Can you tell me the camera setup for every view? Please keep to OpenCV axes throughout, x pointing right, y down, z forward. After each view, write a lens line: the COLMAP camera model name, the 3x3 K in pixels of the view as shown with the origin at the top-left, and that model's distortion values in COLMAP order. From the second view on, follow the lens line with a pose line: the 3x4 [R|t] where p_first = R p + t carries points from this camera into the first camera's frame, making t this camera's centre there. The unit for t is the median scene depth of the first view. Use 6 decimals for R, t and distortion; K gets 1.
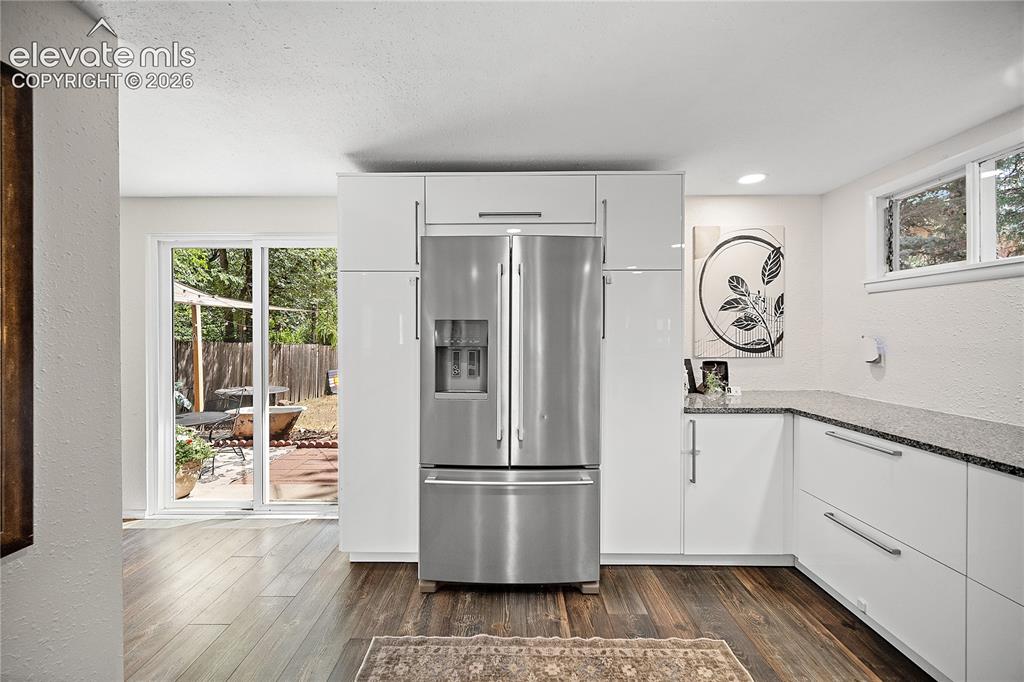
lens RADIAL K [[402.3, 0, 509.0], [0, 402.3, 337.3], [0, 0, 1]] dist [-0.003303, -0.000180]
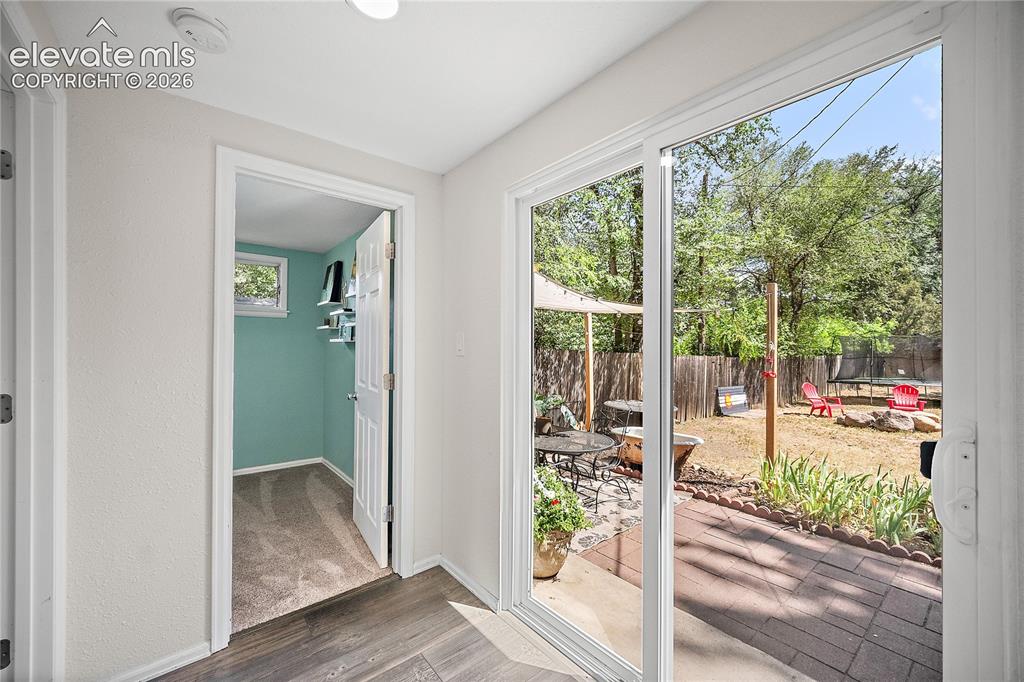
lens RADIAL K [[388.6, 0, 508.2], [0, 388.6, 343.9], [0, 0, 1]] dist [-0.000714, 0.000006]
pose [[0.626157, 0.000684, -0.779697, -0.393317], [-0.010394, 0.999918, -0.007470, 0.004335], [0.779628, 0.012782, 0.626113, 0.609863]]
